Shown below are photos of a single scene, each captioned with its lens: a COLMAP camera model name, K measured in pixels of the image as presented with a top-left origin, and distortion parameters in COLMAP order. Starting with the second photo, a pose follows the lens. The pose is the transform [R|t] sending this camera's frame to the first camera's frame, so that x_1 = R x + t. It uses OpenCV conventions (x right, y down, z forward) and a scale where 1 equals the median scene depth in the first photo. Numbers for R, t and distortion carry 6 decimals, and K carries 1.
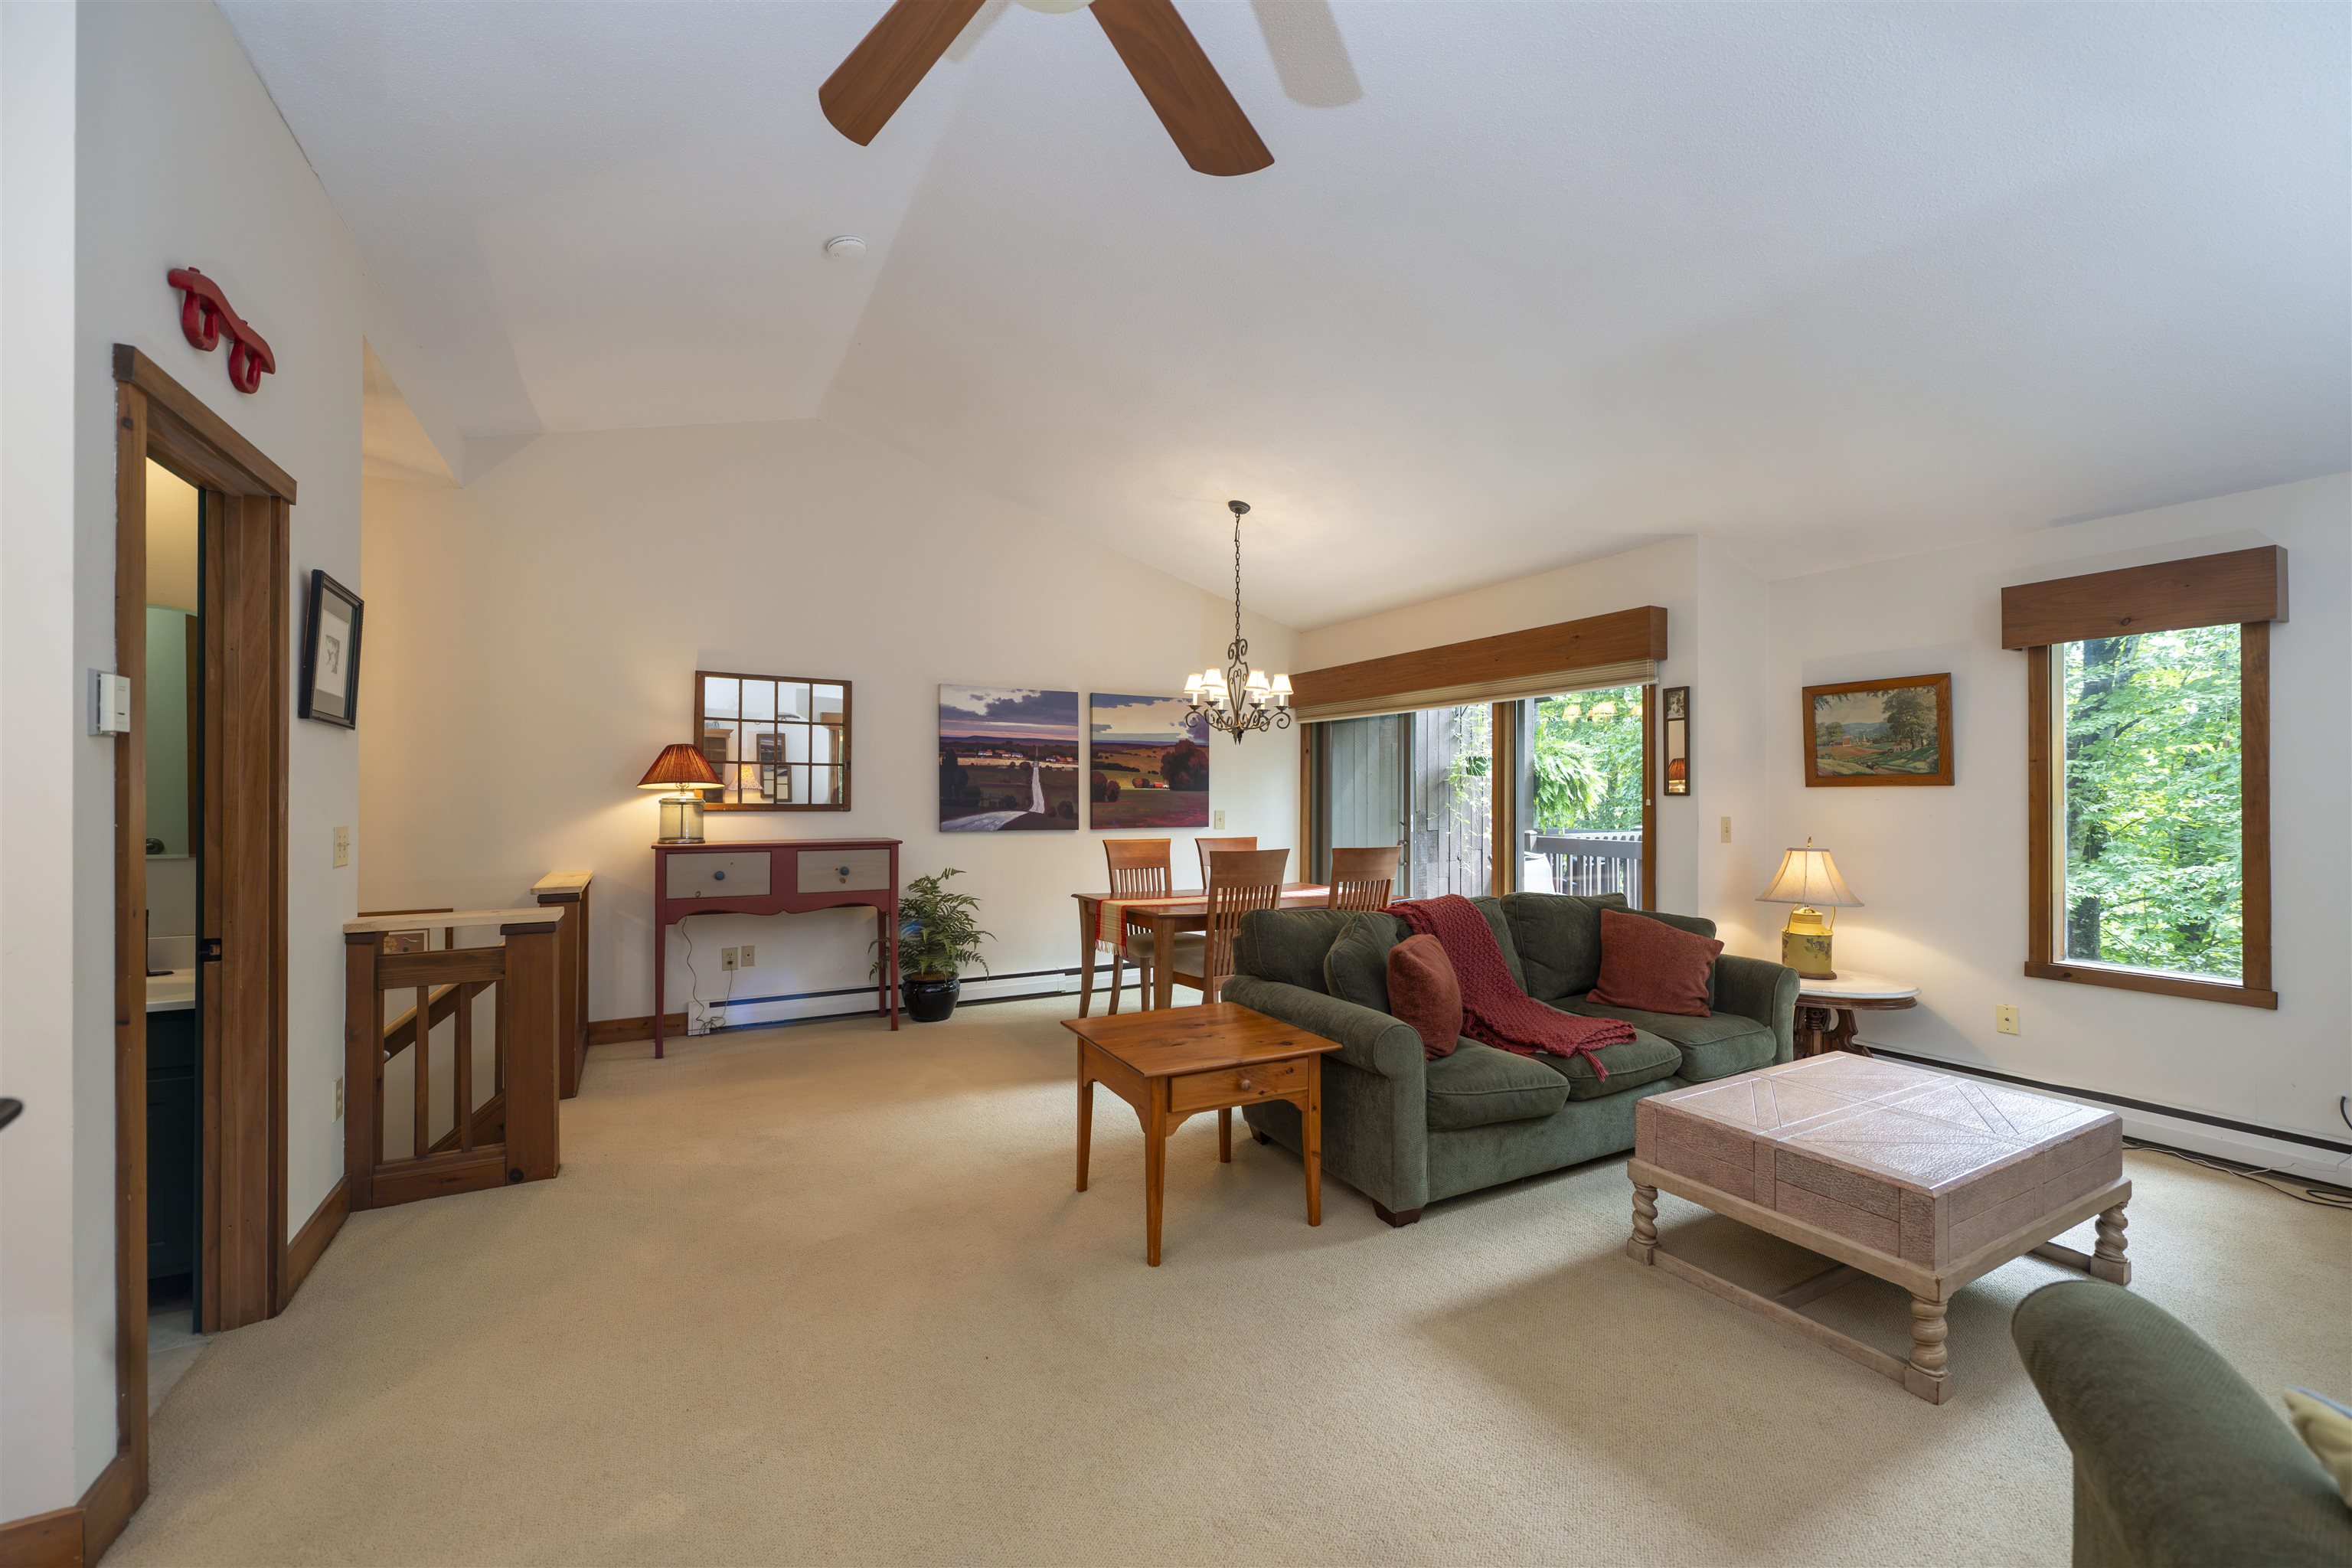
lens RADIAL K [[933.9, 0, 1177.9], [0, 933.9, 791.3], [0, 0, 1]] dist [-0.000007, -0.000019]
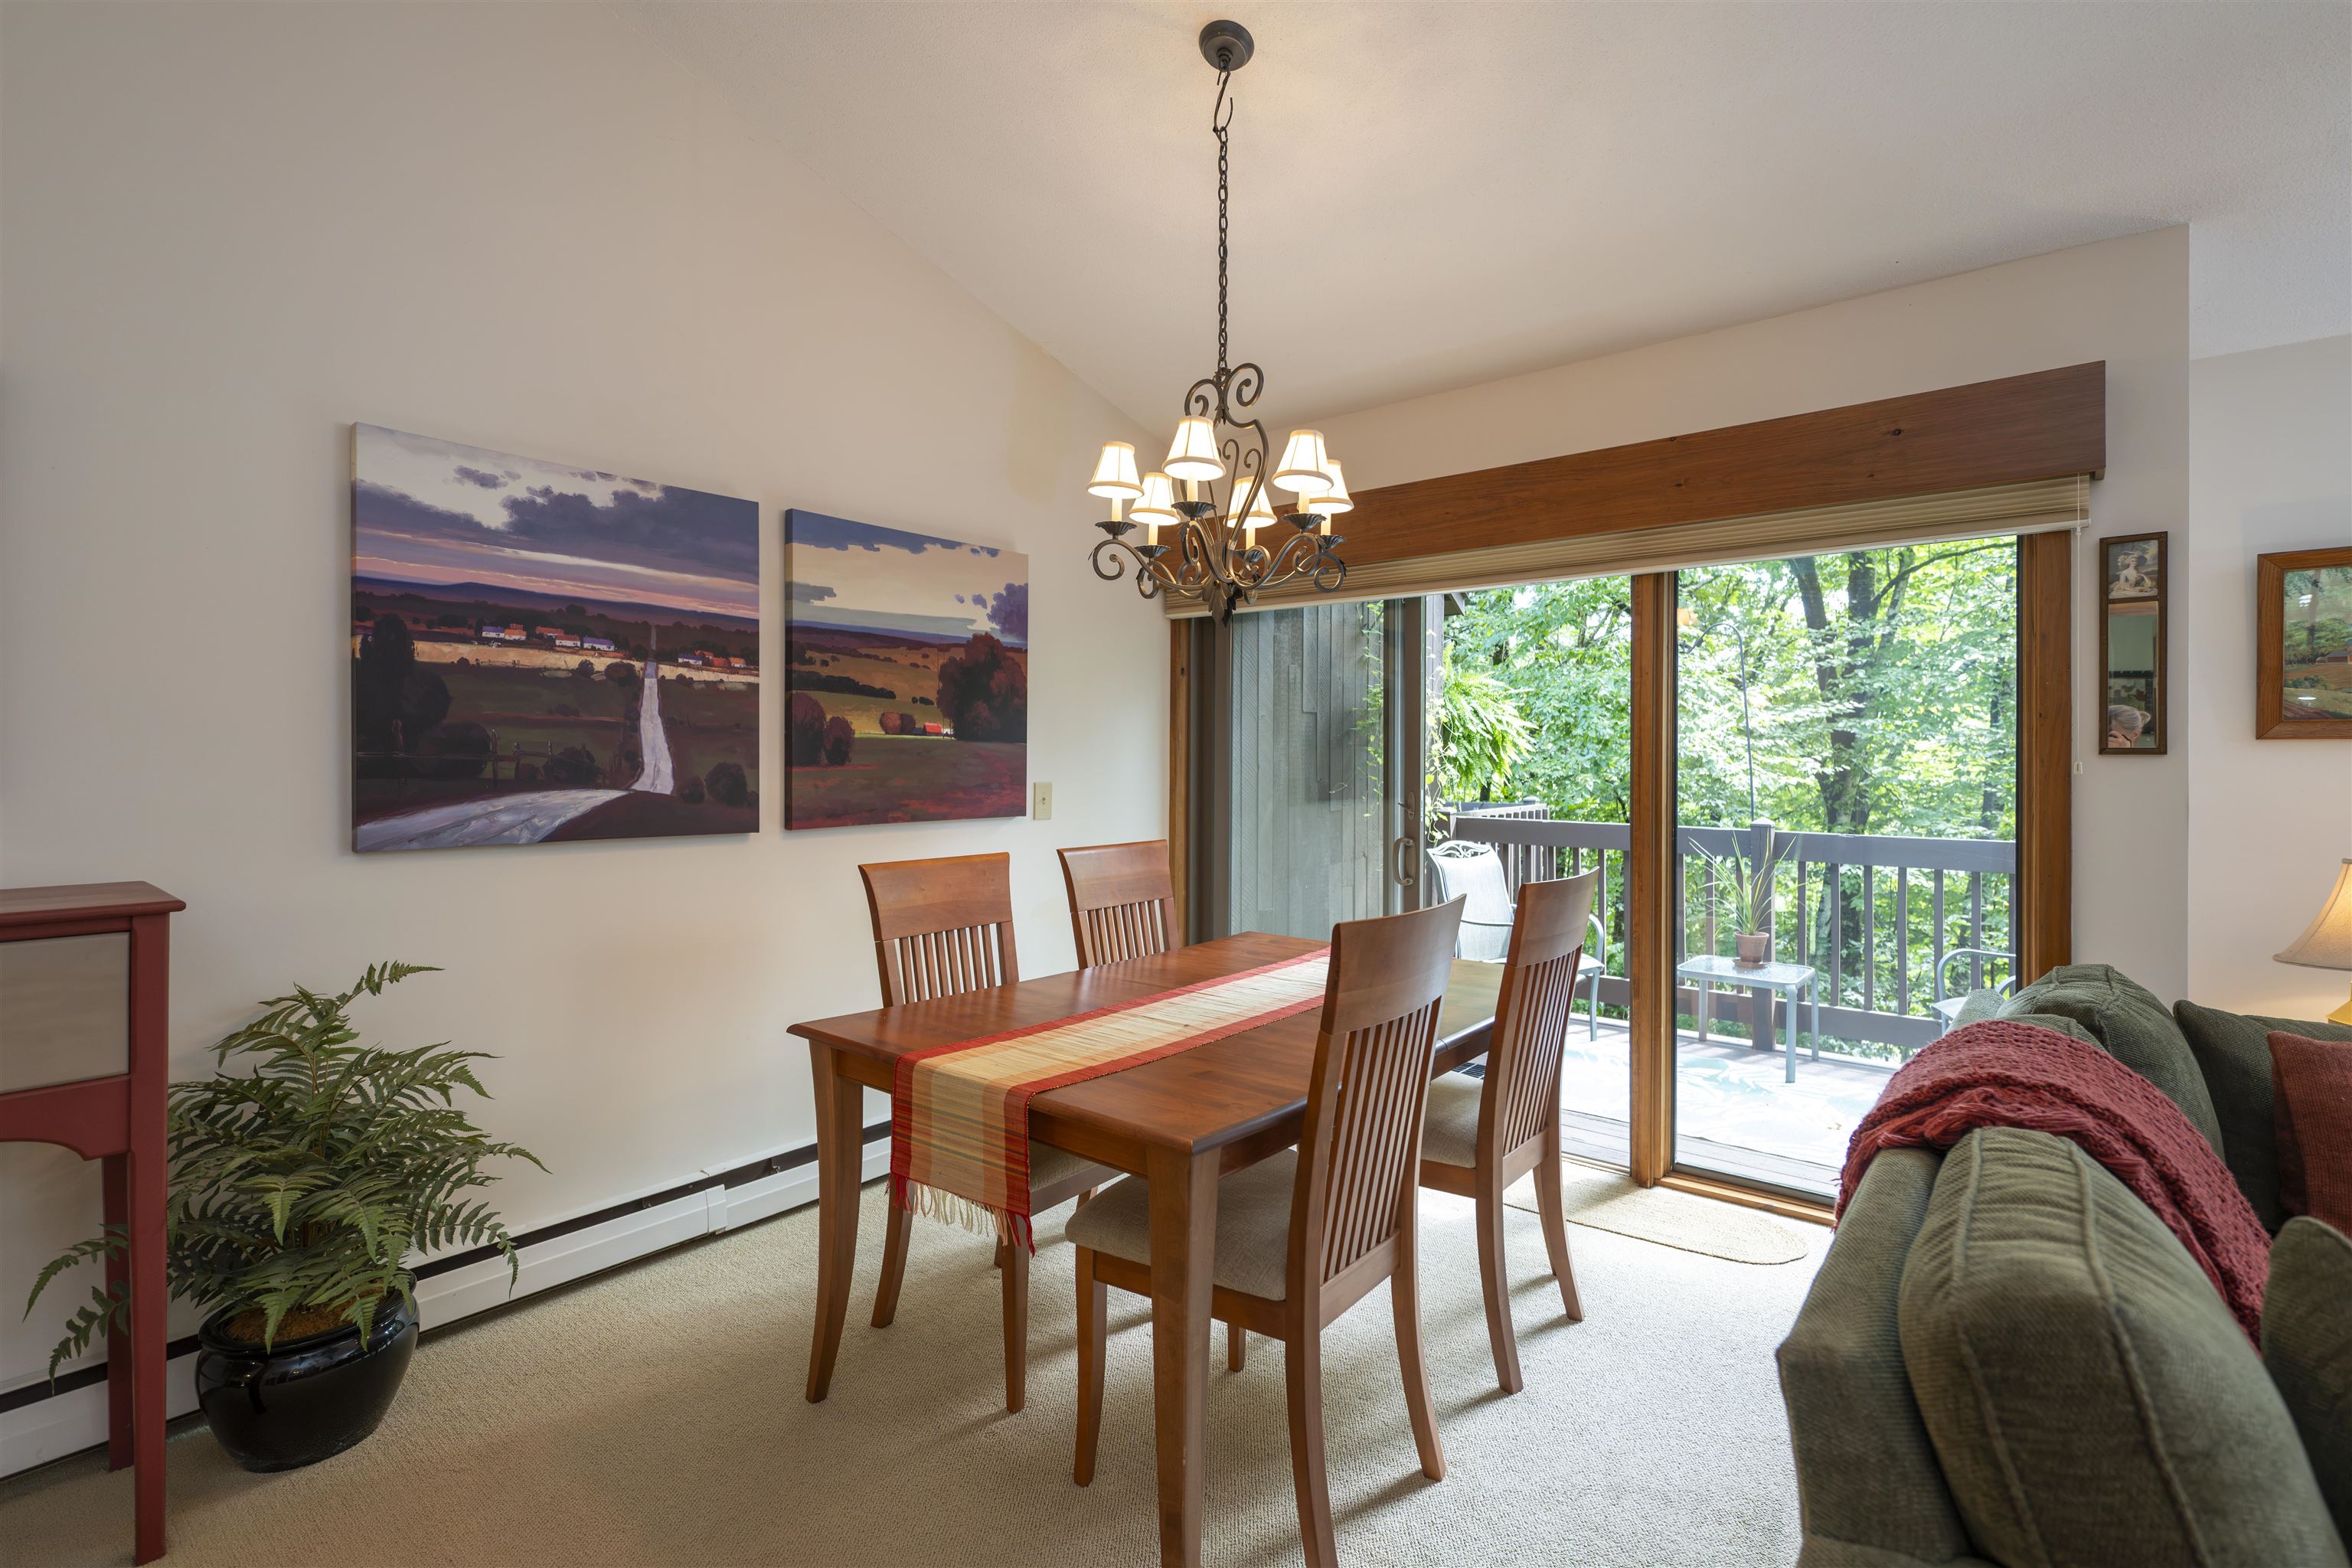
lens RADIAL K [[1079.6, 0, 1165.6], [0, 1079.6, 751.4], [0, 0, 1]] dist [0.001653, 0.000459]
pose [[0.931955, 0.003828, 0.362554, -0.114752], [-0.004119, 0.999992, 0.000030, 0.004411], [-0.362551, -0.001521, 0.931963, 0.497204]]
